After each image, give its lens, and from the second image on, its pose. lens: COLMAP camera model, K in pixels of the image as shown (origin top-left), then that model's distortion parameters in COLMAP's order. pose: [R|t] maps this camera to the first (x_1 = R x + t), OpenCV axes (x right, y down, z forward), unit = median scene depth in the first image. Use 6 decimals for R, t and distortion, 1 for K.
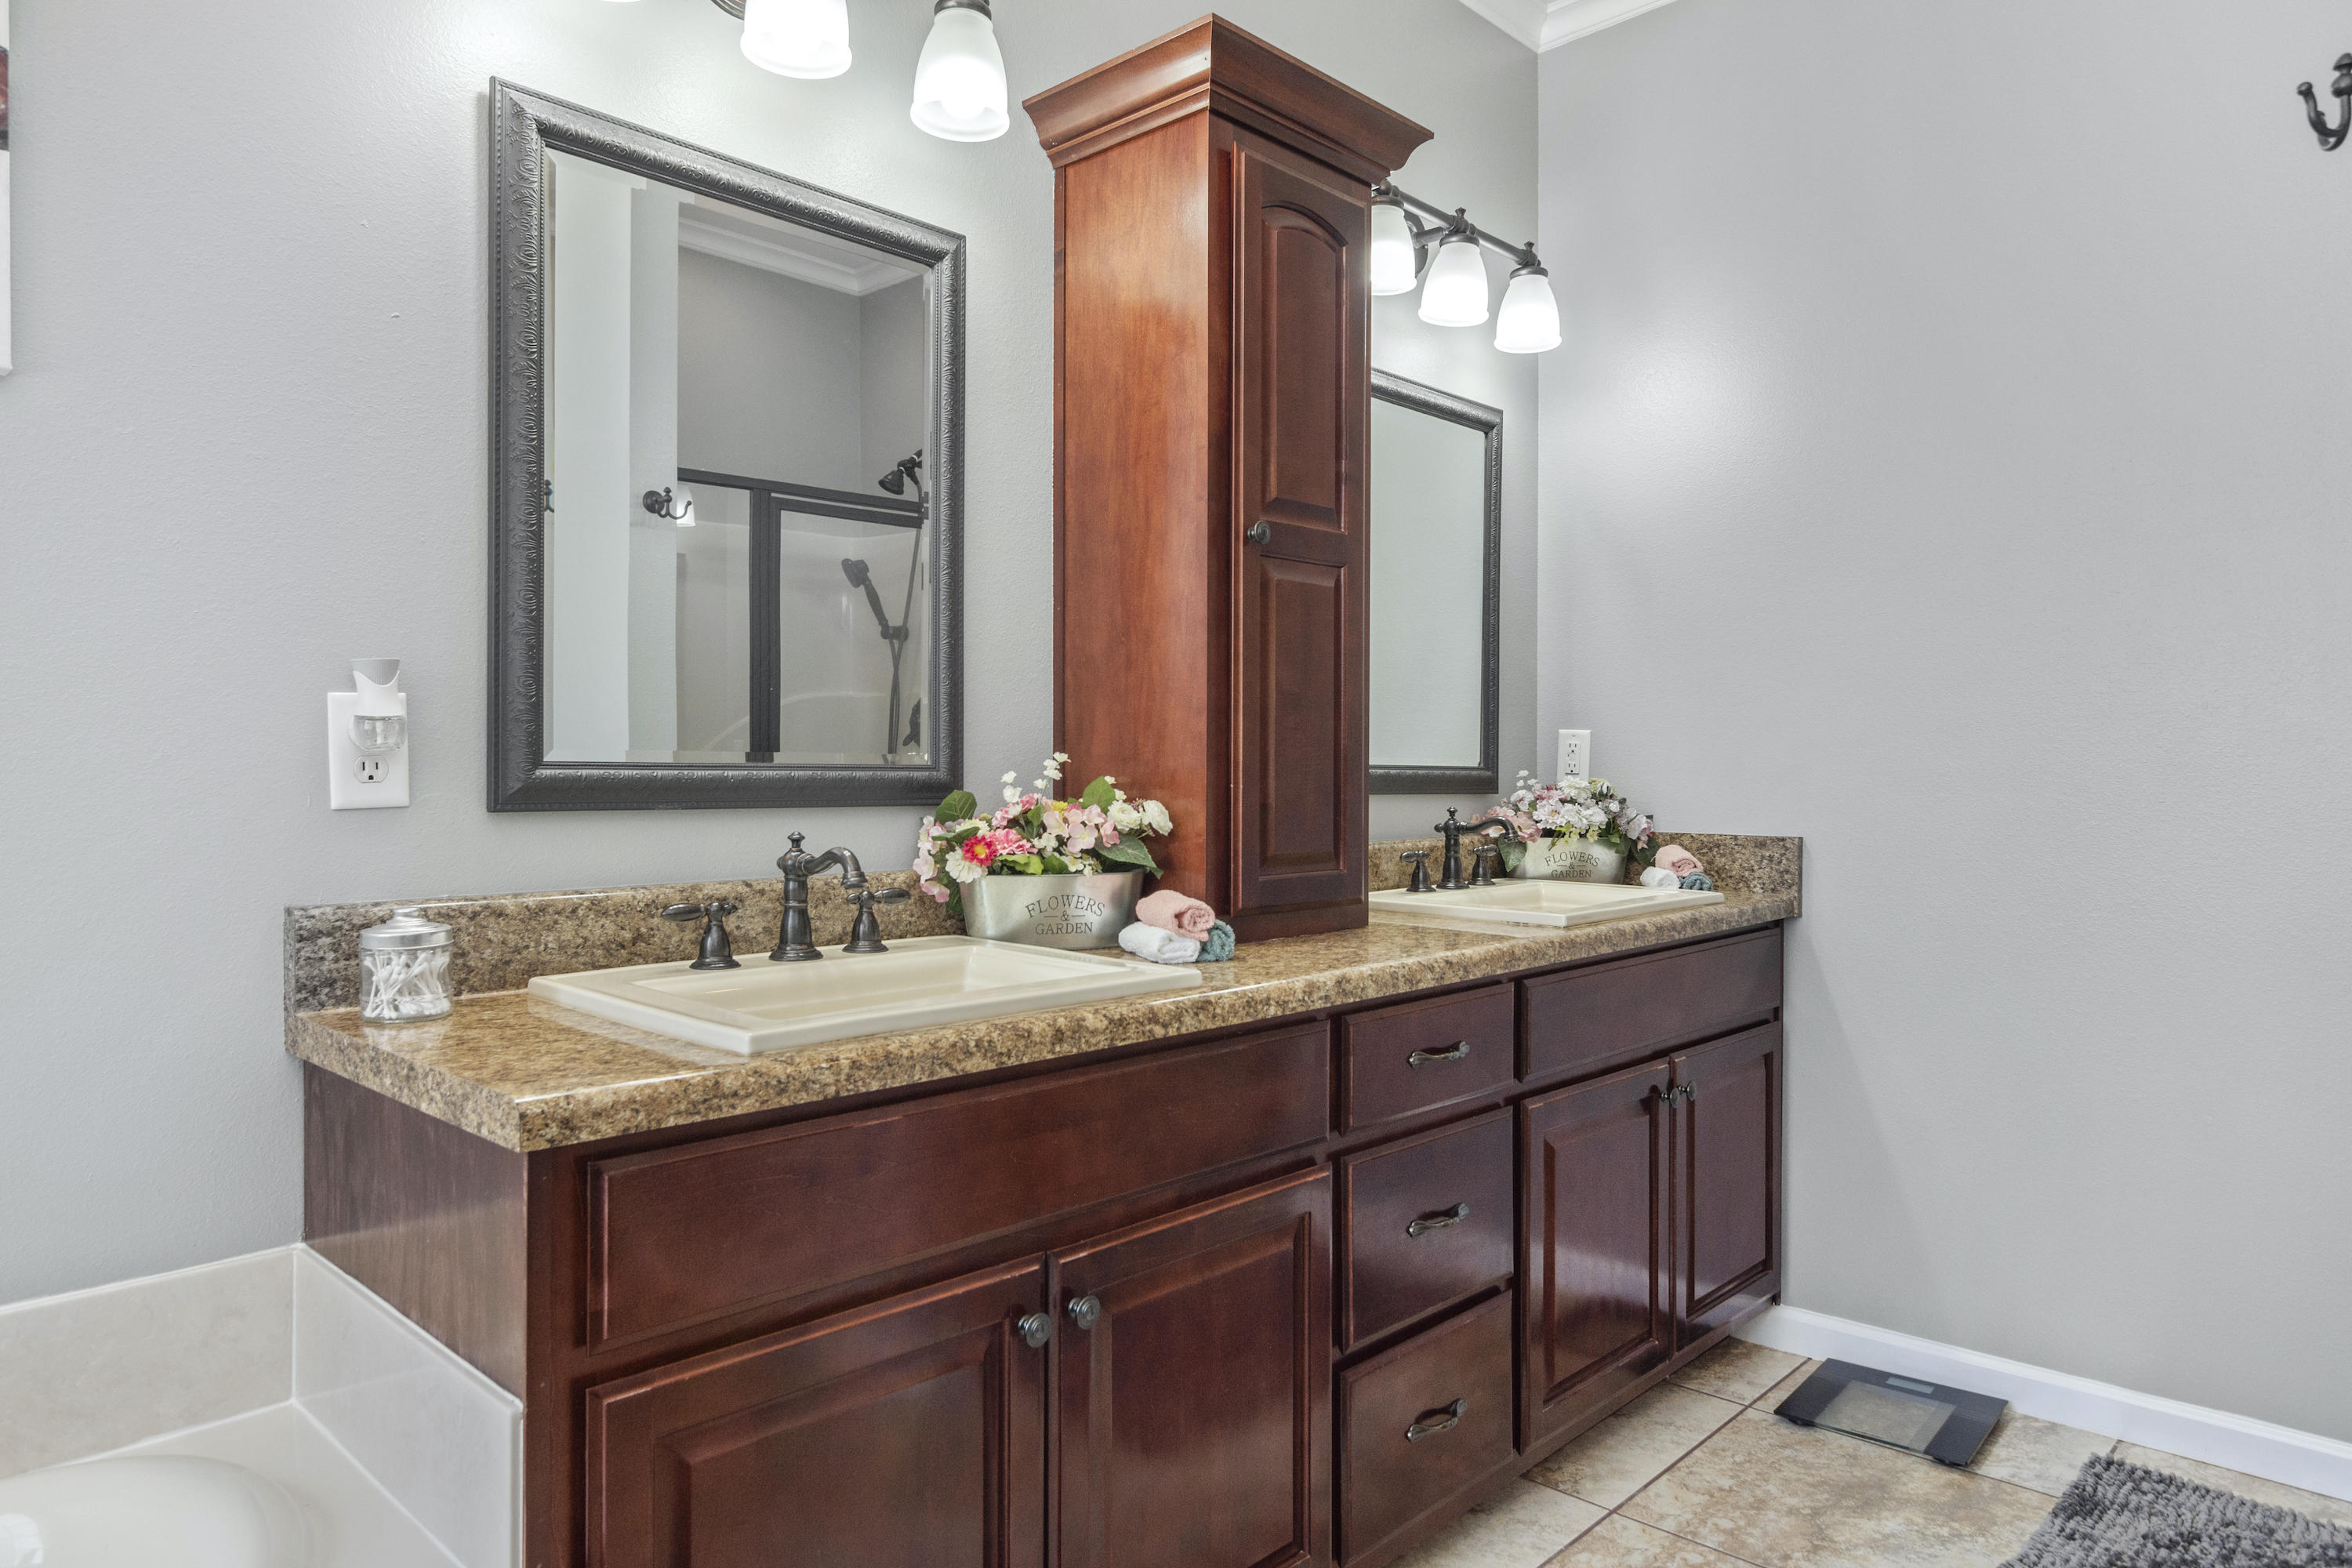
lens RADIAL K [[1448.1, 0, 1176.0], [0, 1448.1, 784.0], [0, 0, 1]] dist [-0.002142, -0.000484]
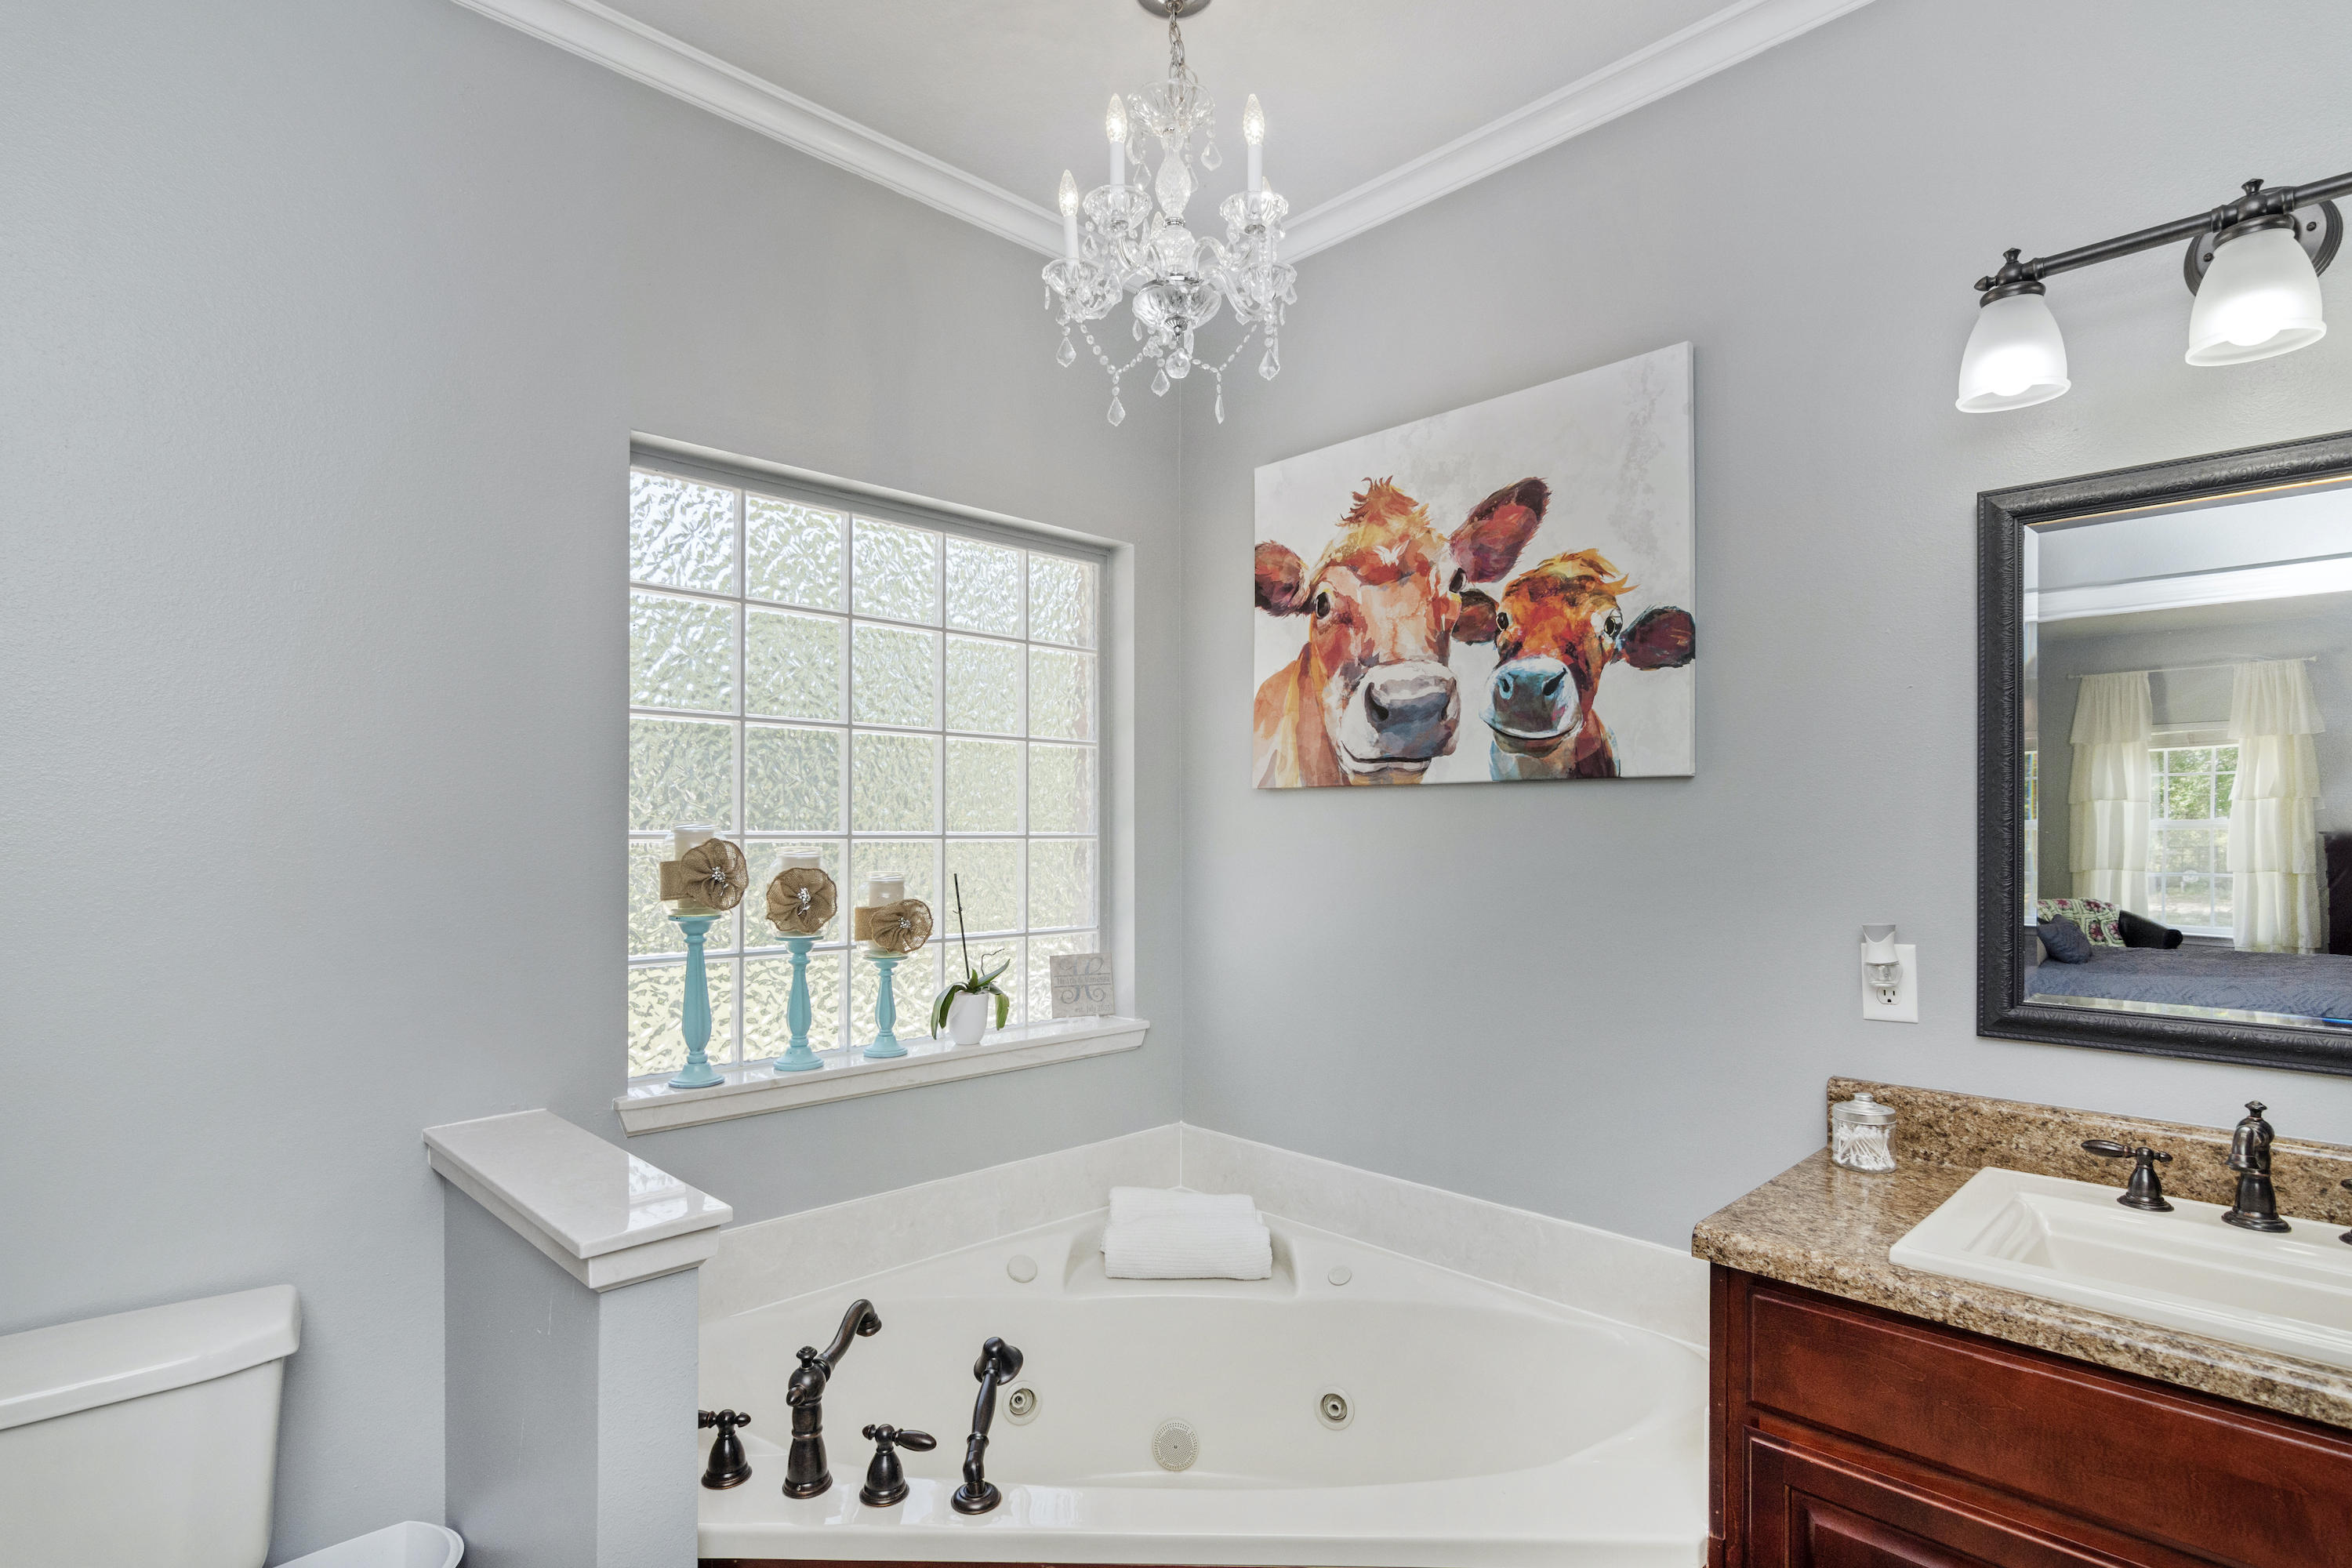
lens RADIAL K [[1173.9, 0, 1175.9], [0, 1173.9, 825.6], [0, 0, 1]] dist [0.000302, 0.000515]
pose [[-0.030328, -0.002960, -0.999536, 0.644296], [-0.008763, 0.999958, -0.002695, -0.166527], [0.999502, 0.008678, -0.030352, 0.281745]]
